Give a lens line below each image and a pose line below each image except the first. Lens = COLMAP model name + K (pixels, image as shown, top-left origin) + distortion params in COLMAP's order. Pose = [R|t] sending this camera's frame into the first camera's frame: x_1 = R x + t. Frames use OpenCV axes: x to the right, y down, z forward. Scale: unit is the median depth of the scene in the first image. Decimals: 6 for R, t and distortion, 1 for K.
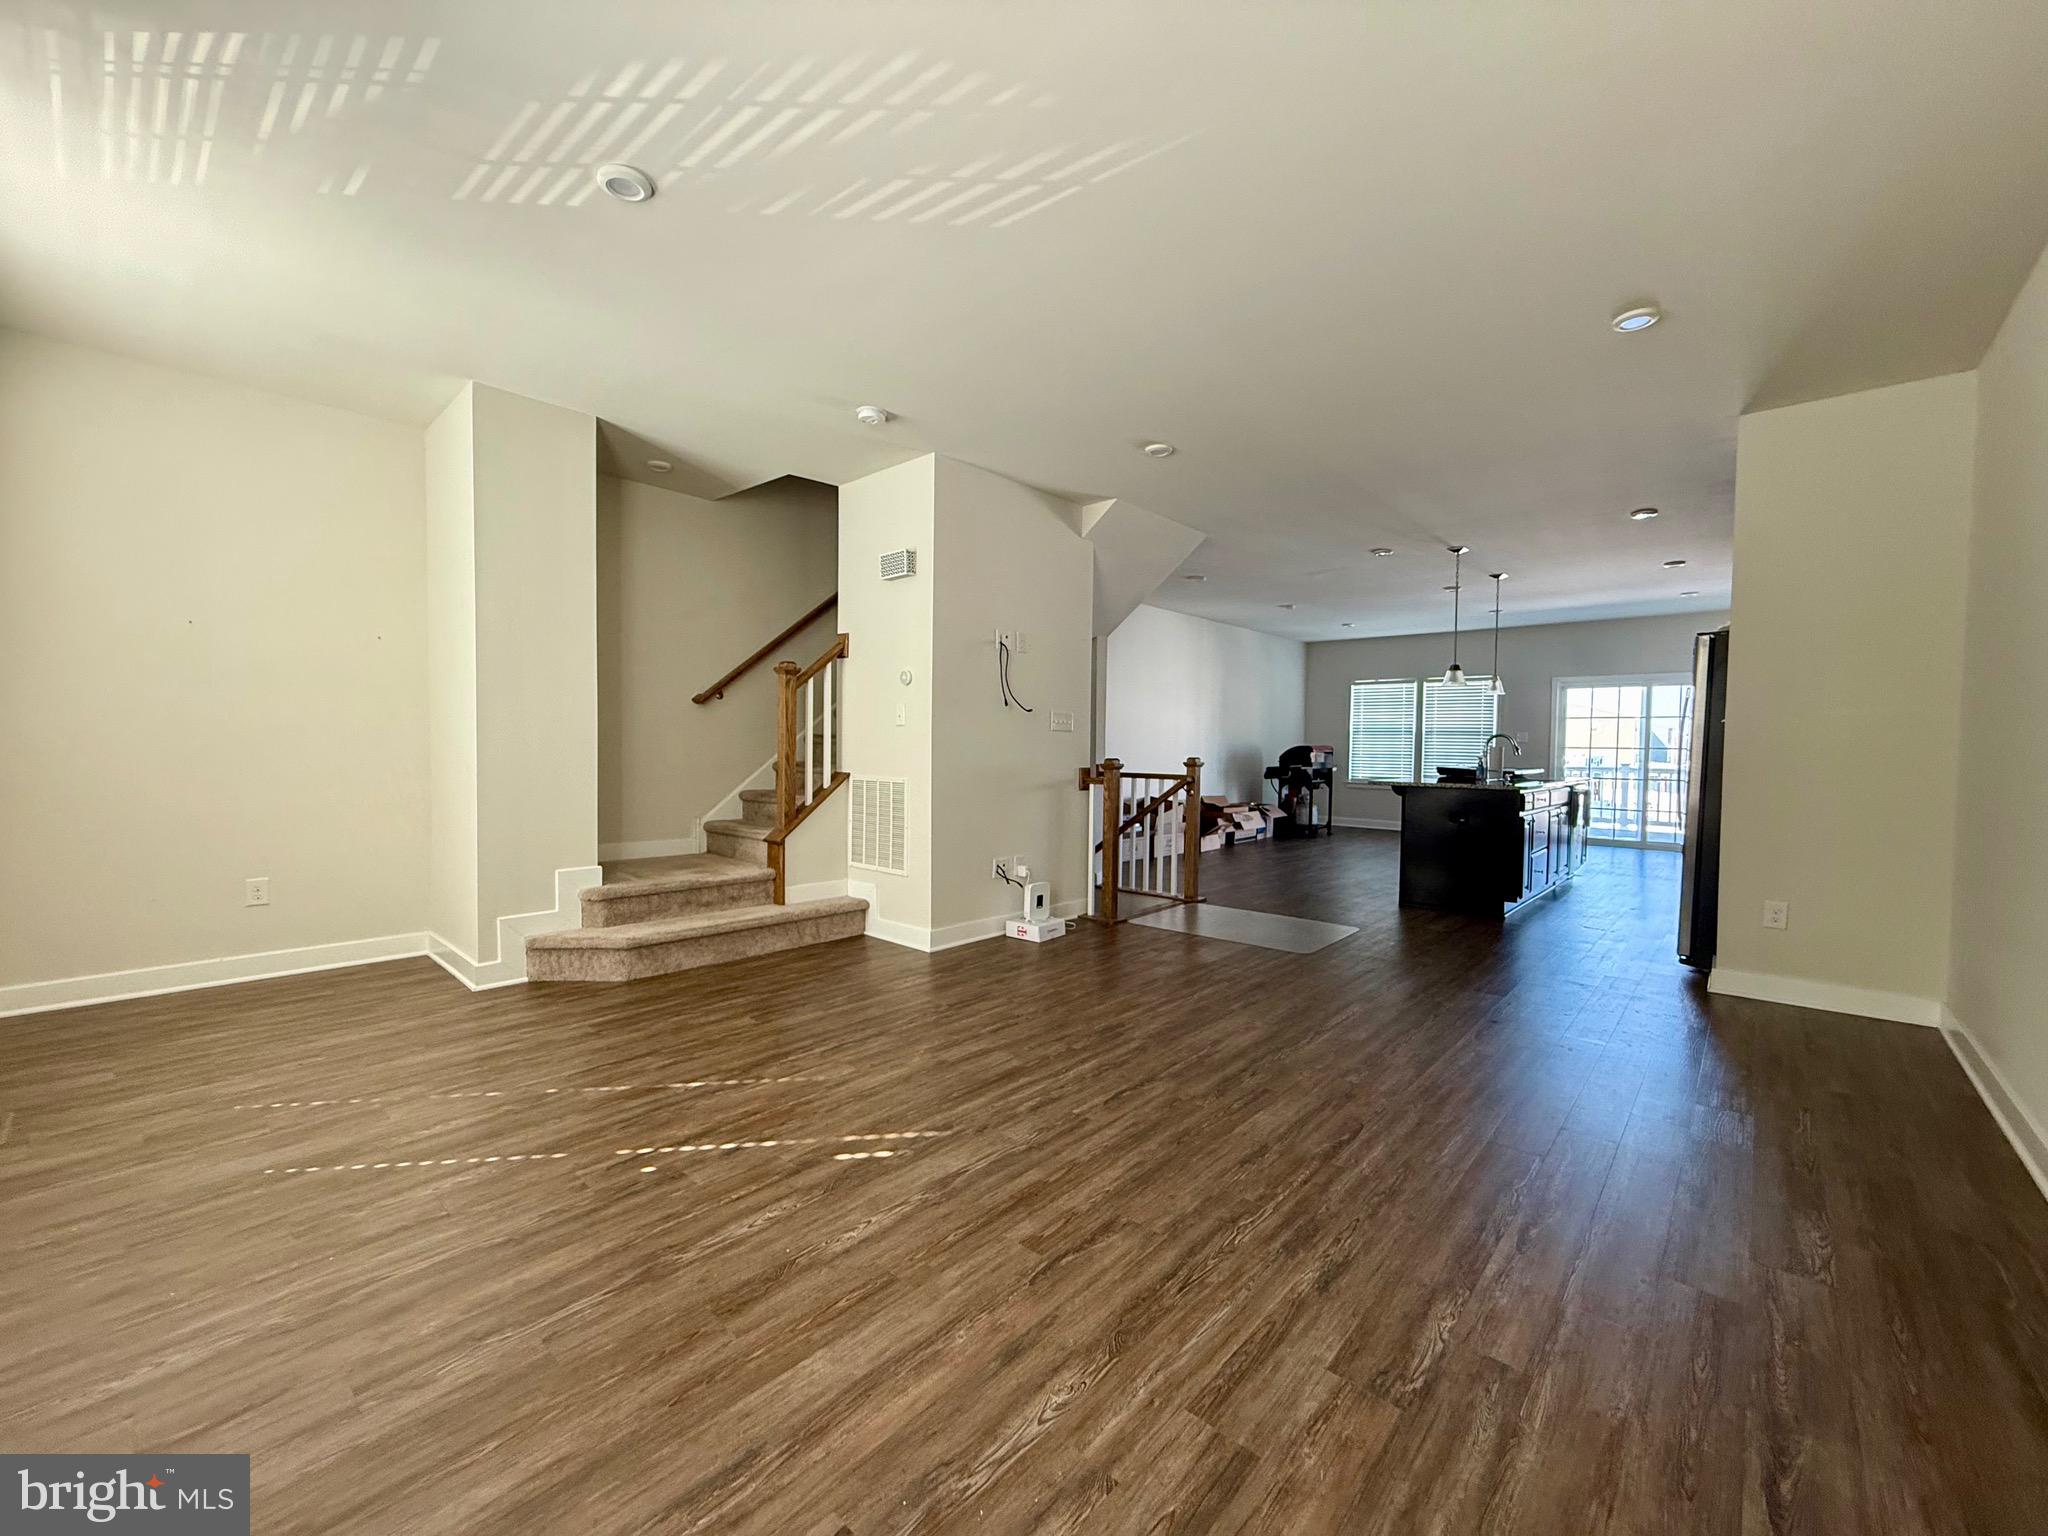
lens RADIAL K [[817.2, 0, 1029.4], [0, 817.2, 769.0], [0, 0, 1]] dist [-0.002570, -0.000268]
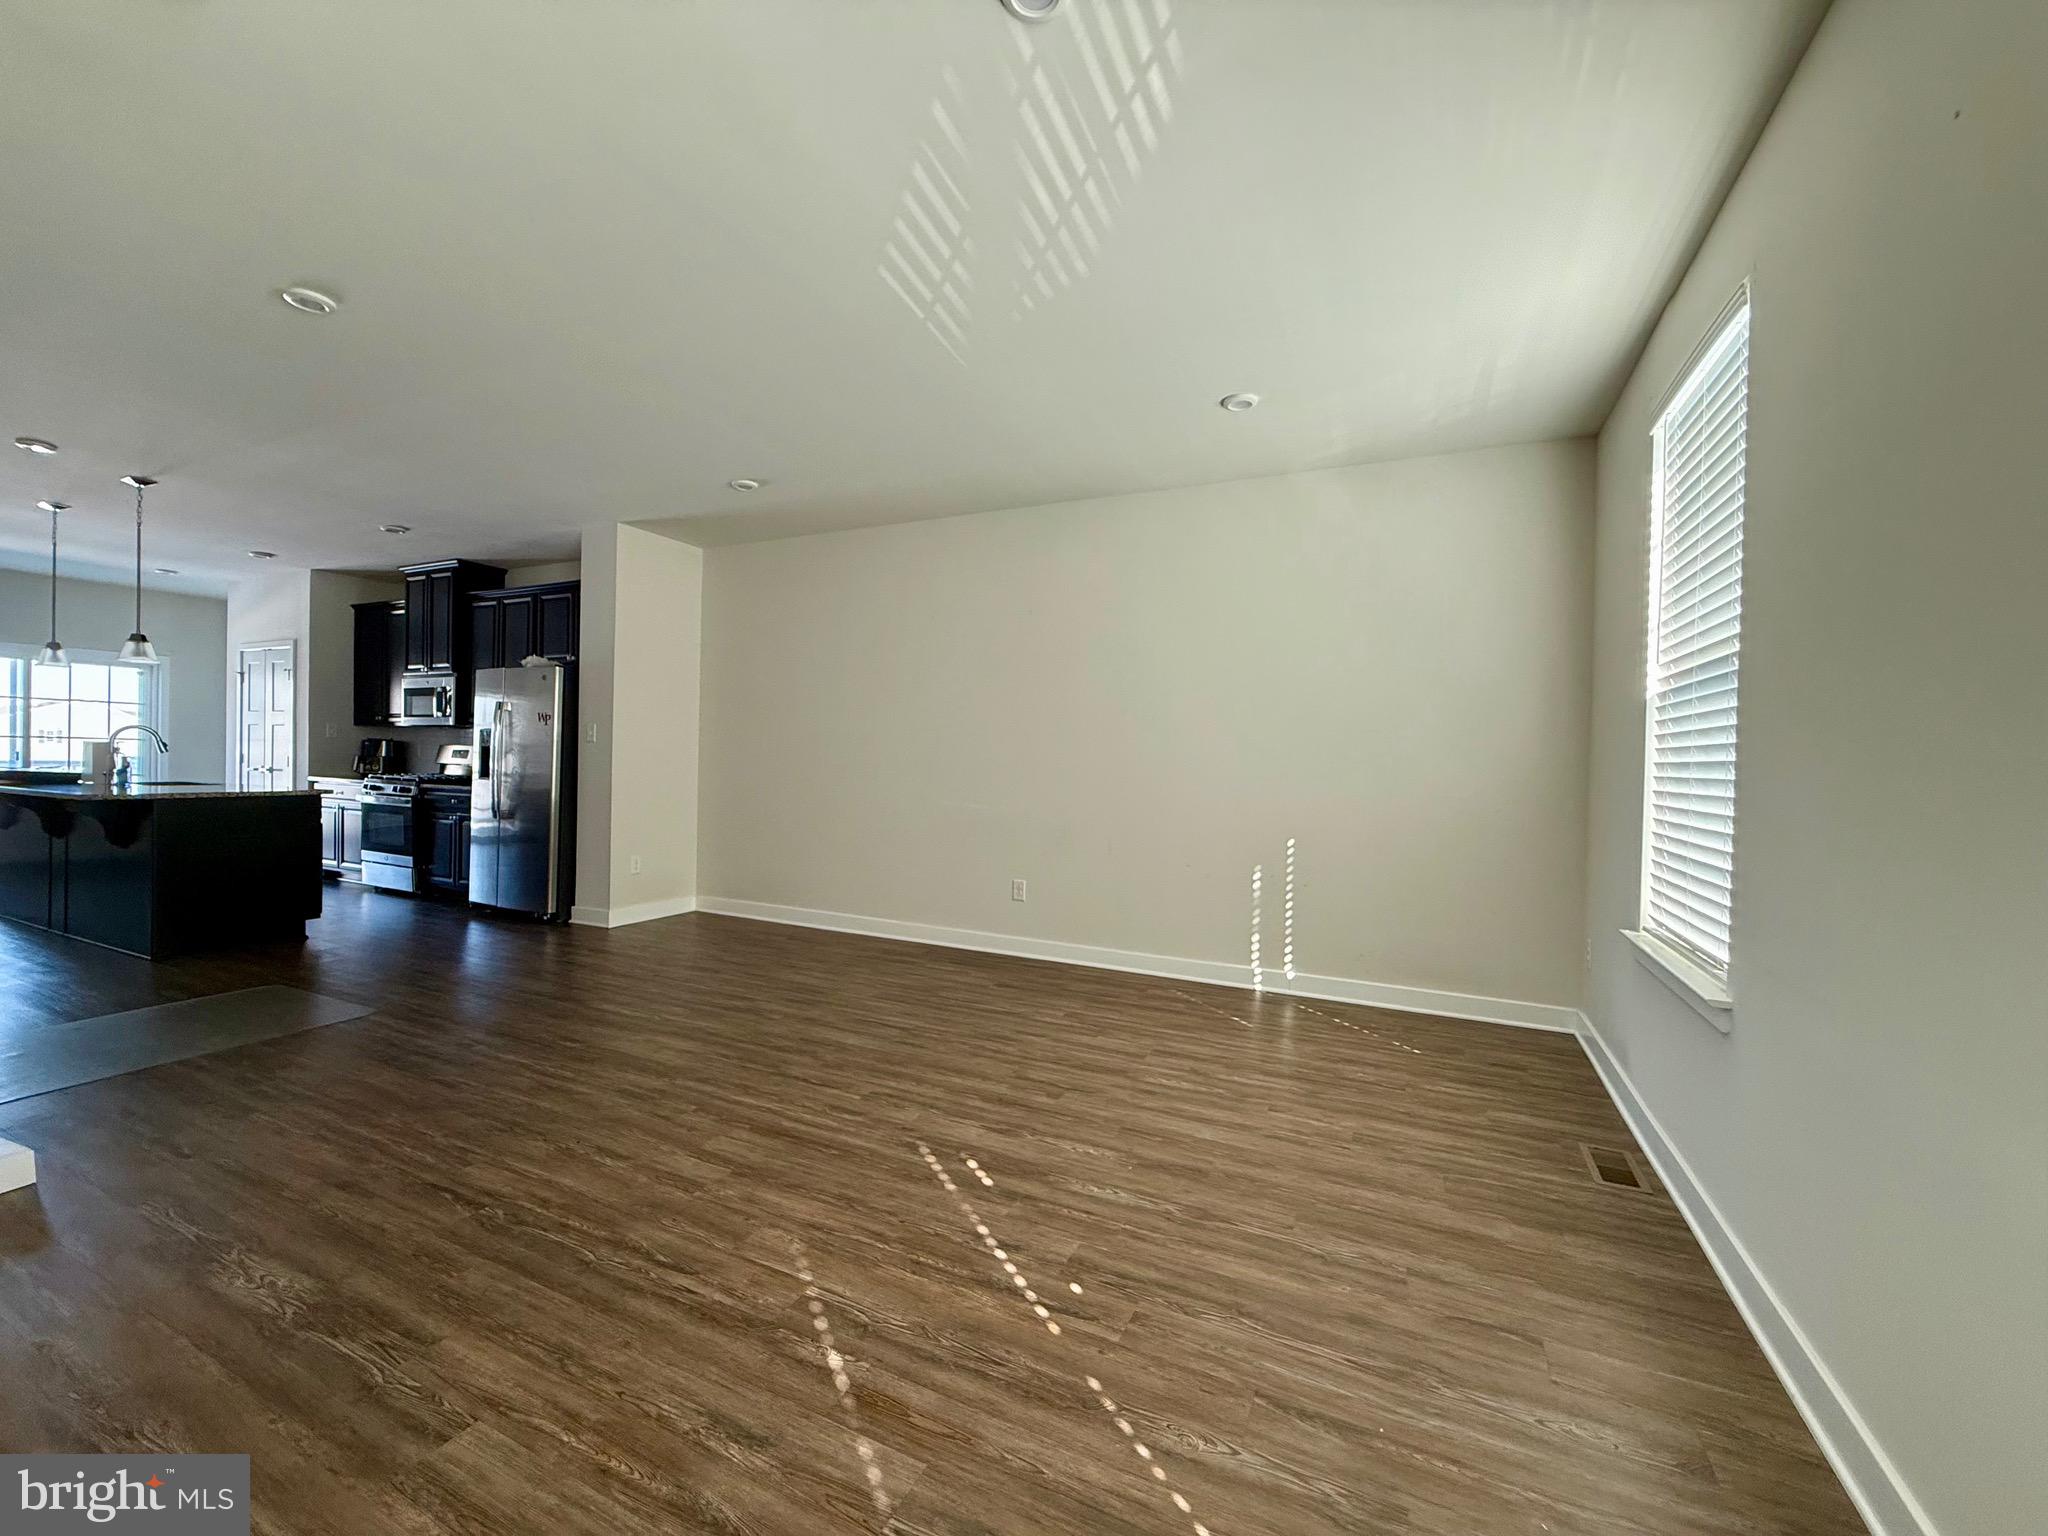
lens RADIAL K [[817.2, 0, 1014.8], [0, 817.2, 766.3], [0, 0, 1]] dist [-0.002570, -0.000268]
pose [[-0.272677, -0.025587, 0.961765, -1.227530], [0.003127, 0.999617, 0.027480, -0.072236], [-0.962101, 0.010500, -0.272493, 1.264179]]
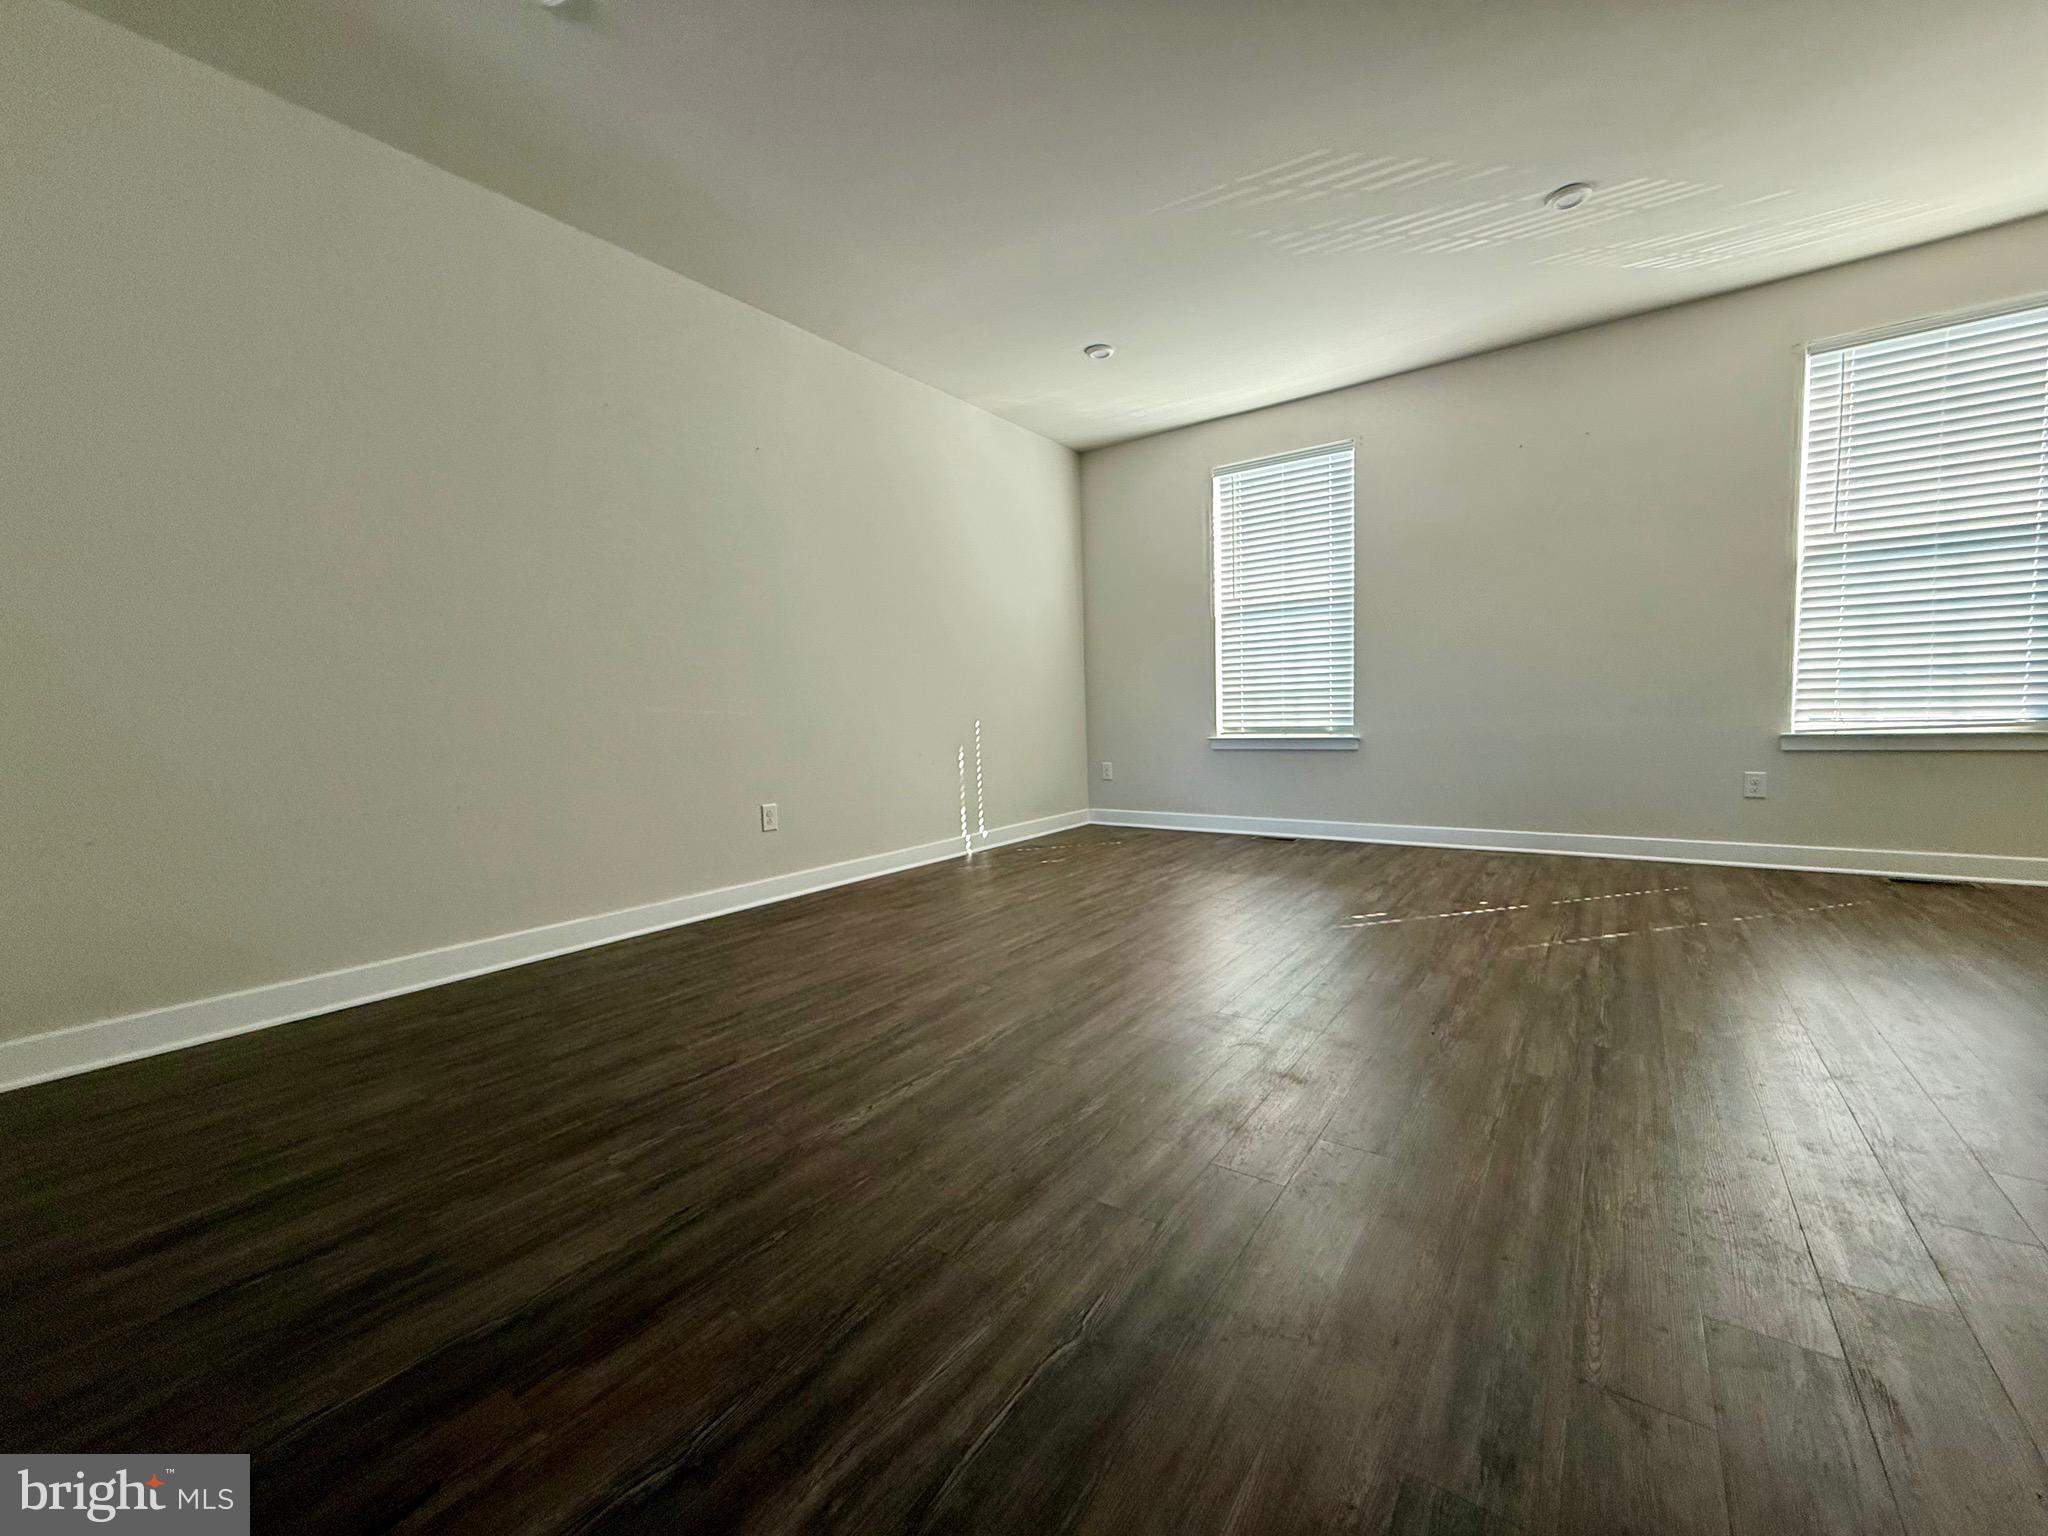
lens RADIAL K [[817.2, 0, 1019.8], [0, 817.2, 770.3], [0, 0, 1]] dist [-0.002570, -0.000268]
pose [[-0.994993, 0.025034, -0.096756, 0.558836], [0.015181, 0.994745, 0.101256, 0.062428], [0.098783, 0.099280, -0.990144, 2.402387]]
